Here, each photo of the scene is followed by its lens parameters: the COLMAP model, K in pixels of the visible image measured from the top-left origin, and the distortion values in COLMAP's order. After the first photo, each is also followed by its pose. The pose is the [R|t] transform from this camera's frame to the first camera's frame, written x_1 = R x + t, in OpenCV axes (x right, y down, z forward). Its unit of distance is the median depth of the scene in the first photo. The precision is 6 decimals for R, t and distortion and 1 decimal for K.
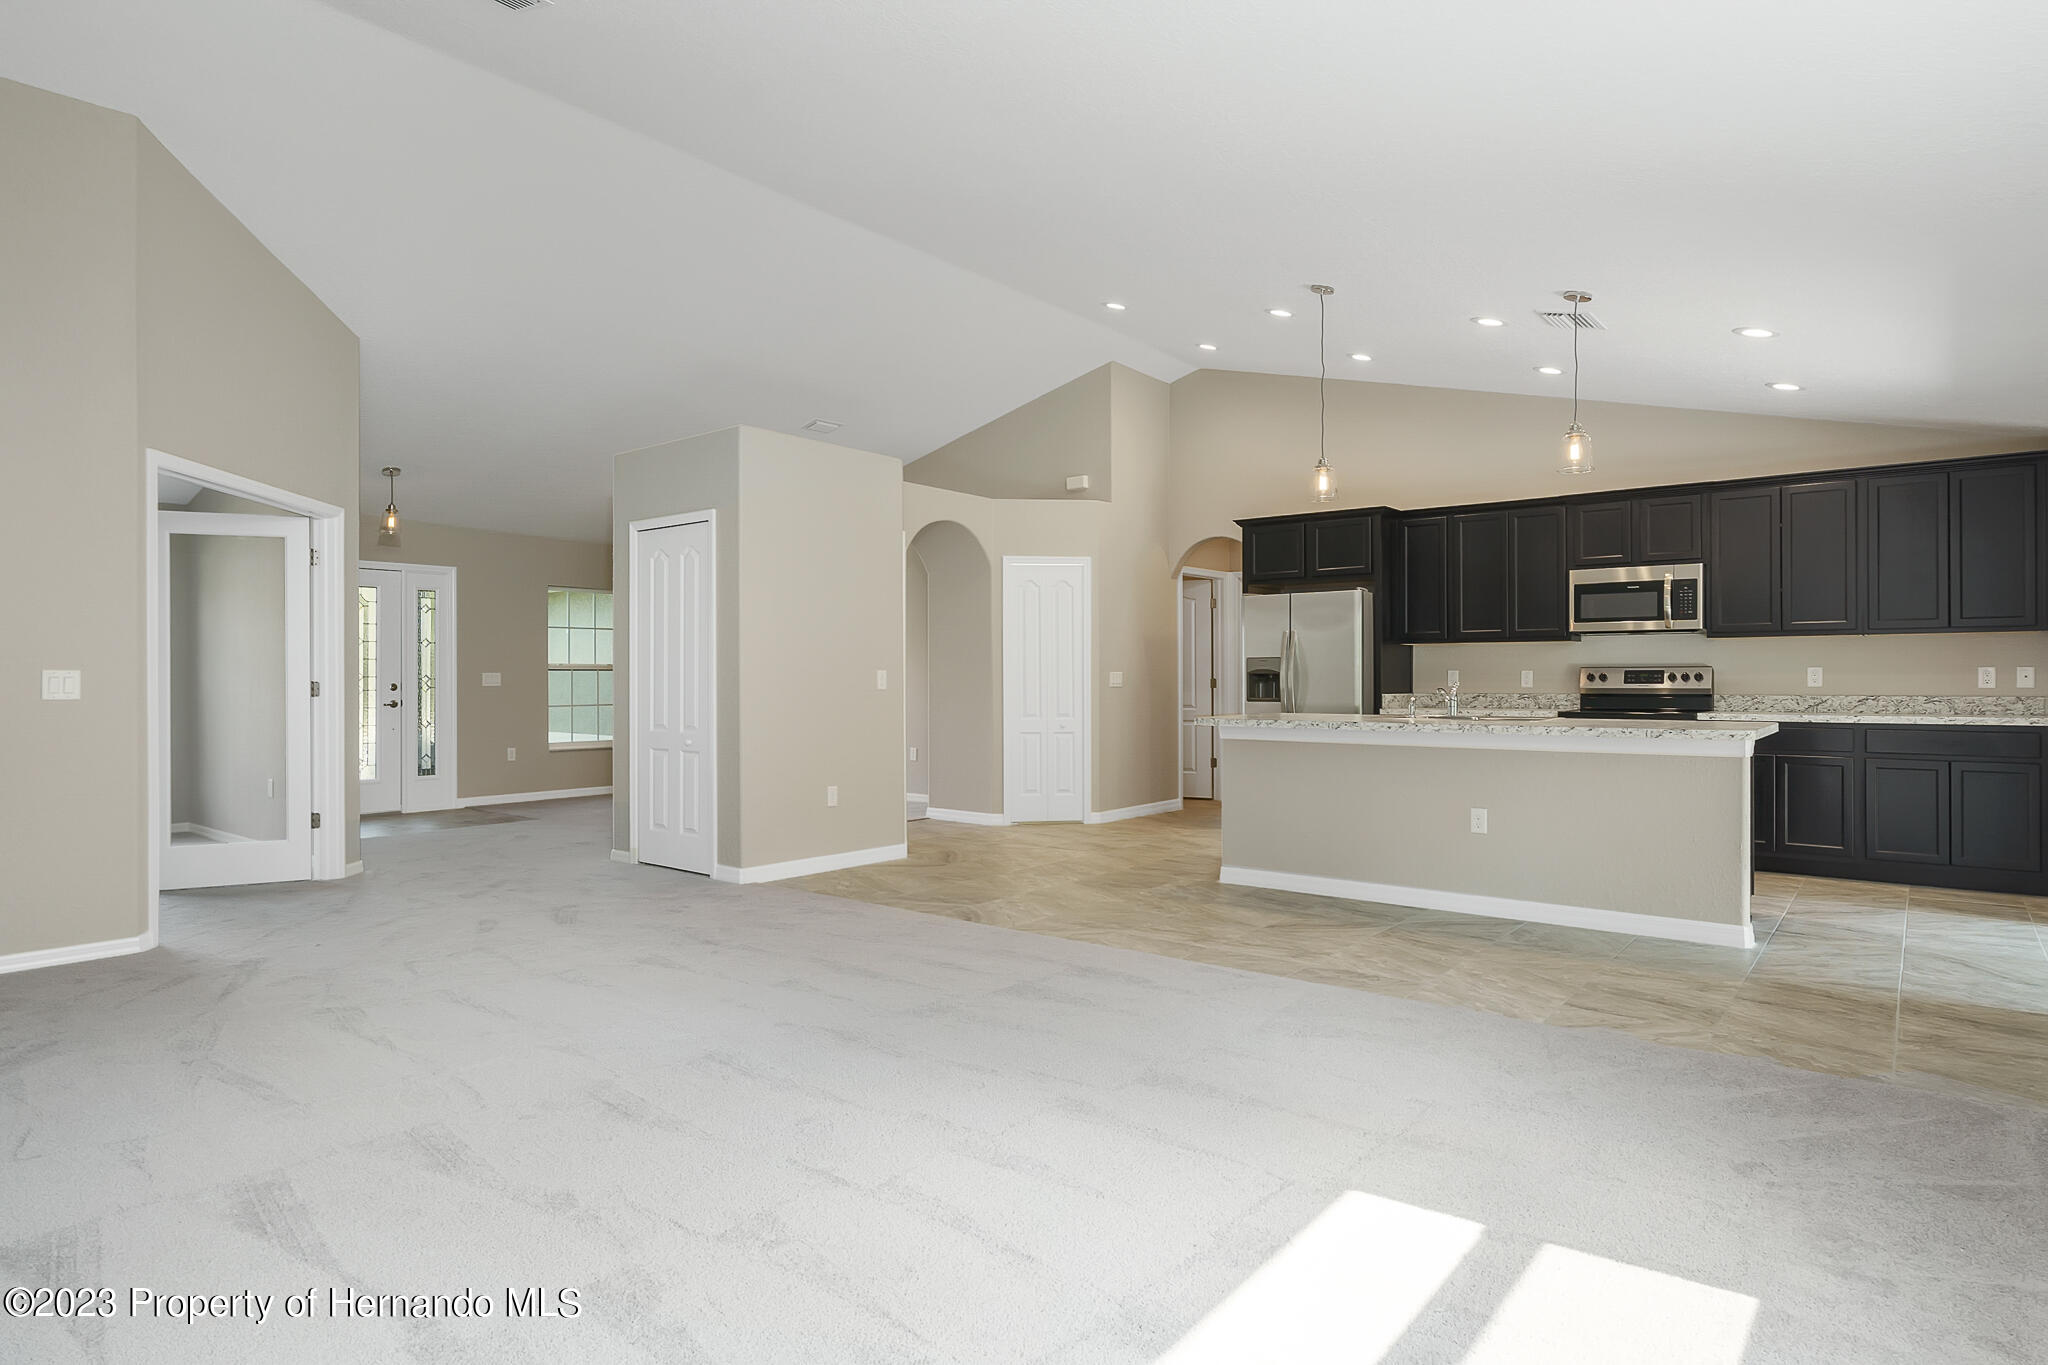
lens RADIAL K [[1162.6, 0, 1022.7], [0, 1162.6, 679.5], [0, 0, 1]] dist [-0.002508, -0.000615]
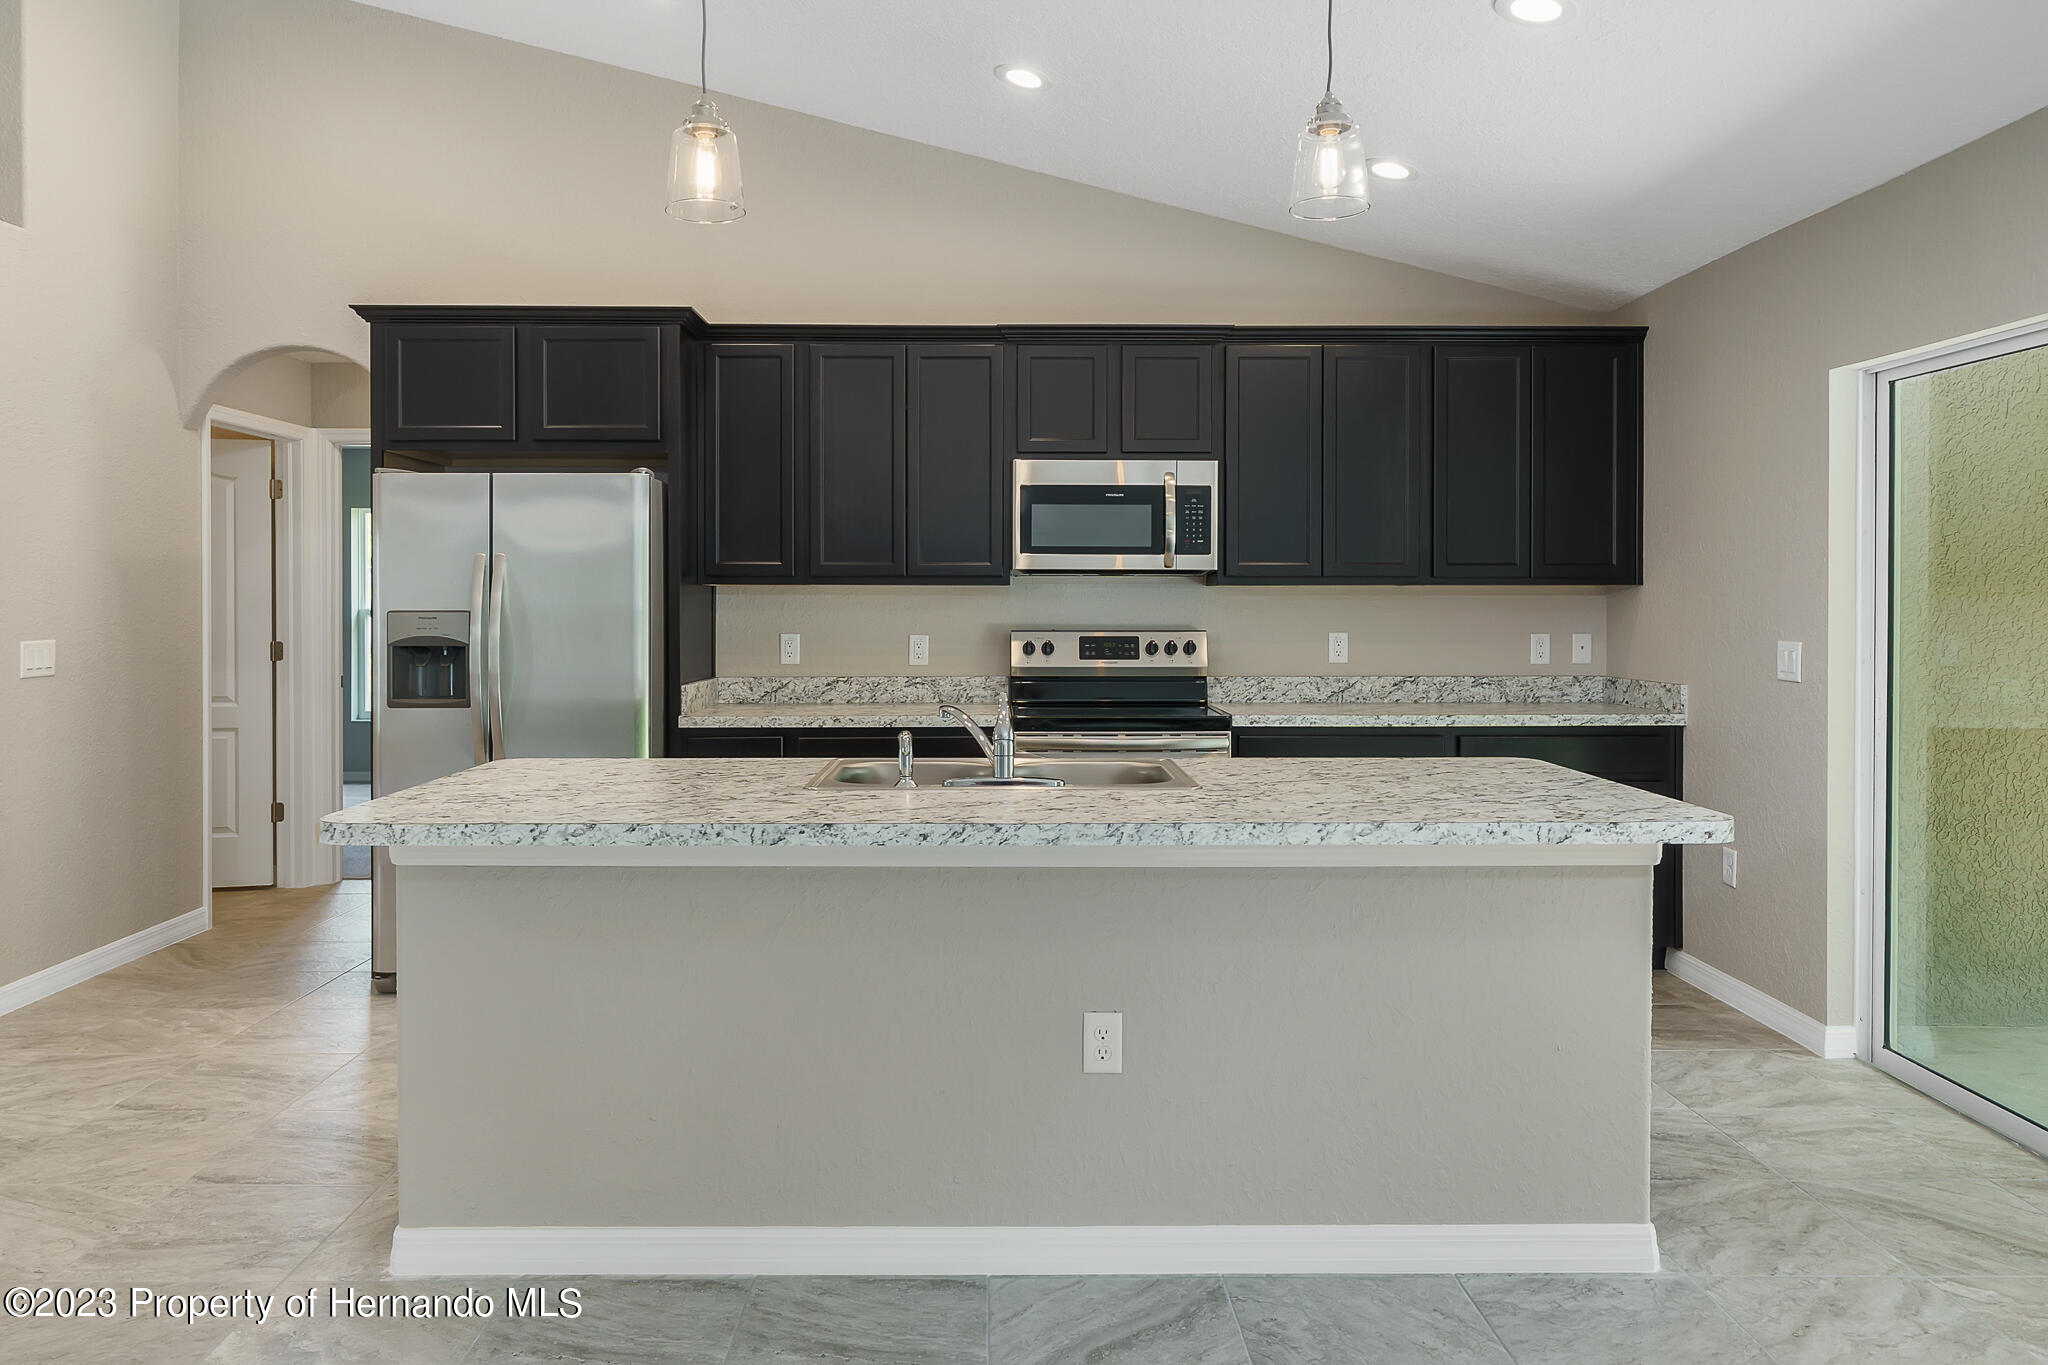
lens RADIAL K [[1381.6, 0, 988.0], [0, 1381.6, 612.7], [0, 0, 1]] dist [-0.001210, -0.000842]
pose [[0.780320, -0.000495, 0.625380, 0.043148], [-0.002830, 0.999987, 0.004322, -0.022471], [-0.625374, -0.005142, 0.780308, 0.476010]]
